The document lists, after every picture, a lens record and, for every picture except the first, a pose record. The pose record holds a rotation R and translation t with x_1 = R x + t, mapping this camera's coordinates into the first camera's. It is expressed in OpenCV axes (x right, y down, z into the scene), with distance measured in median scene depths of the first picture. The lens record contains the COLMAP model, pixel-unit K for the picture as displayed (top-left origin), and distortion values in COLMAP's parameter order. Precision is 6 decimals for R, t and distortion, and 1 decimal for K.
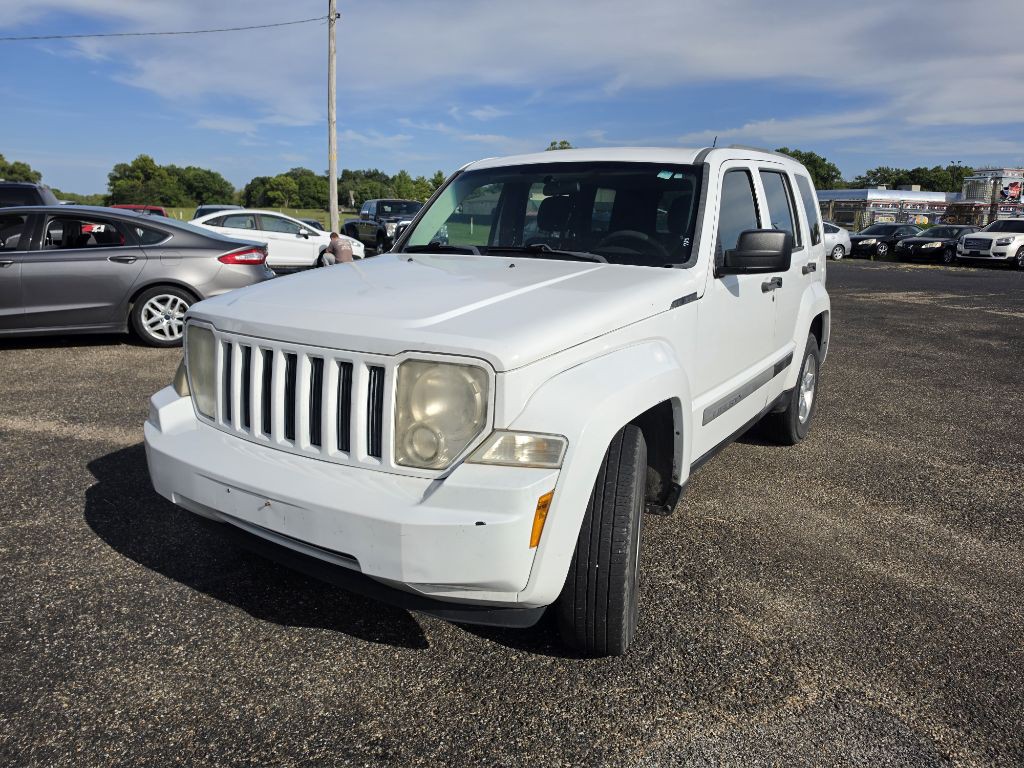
lens RADIAL K [[710.3, 0, 526.3], [0, 710.3, 372.1], [0, 0, 1]] dist [0.047960, -0.064193]
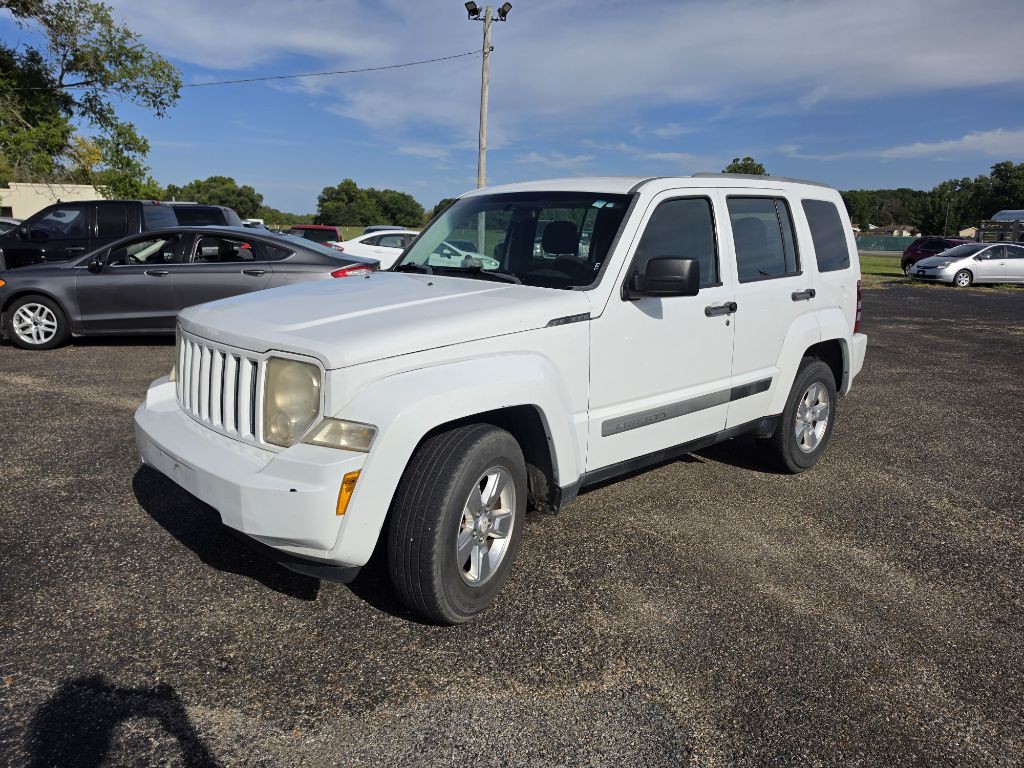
lens RADIAL K [[707.4, 0, 522.0], [0, 707.4, 381.7], [0, 0, 1]] dist [0.053339, -0.059969]
pose [[0.970205, 0.055318, -0.235884, 0.371417], [-0.058295, 0.998283, -0.005660, 0.004932], [0.235166, 0.019242, 0.971765, -0.070052]]
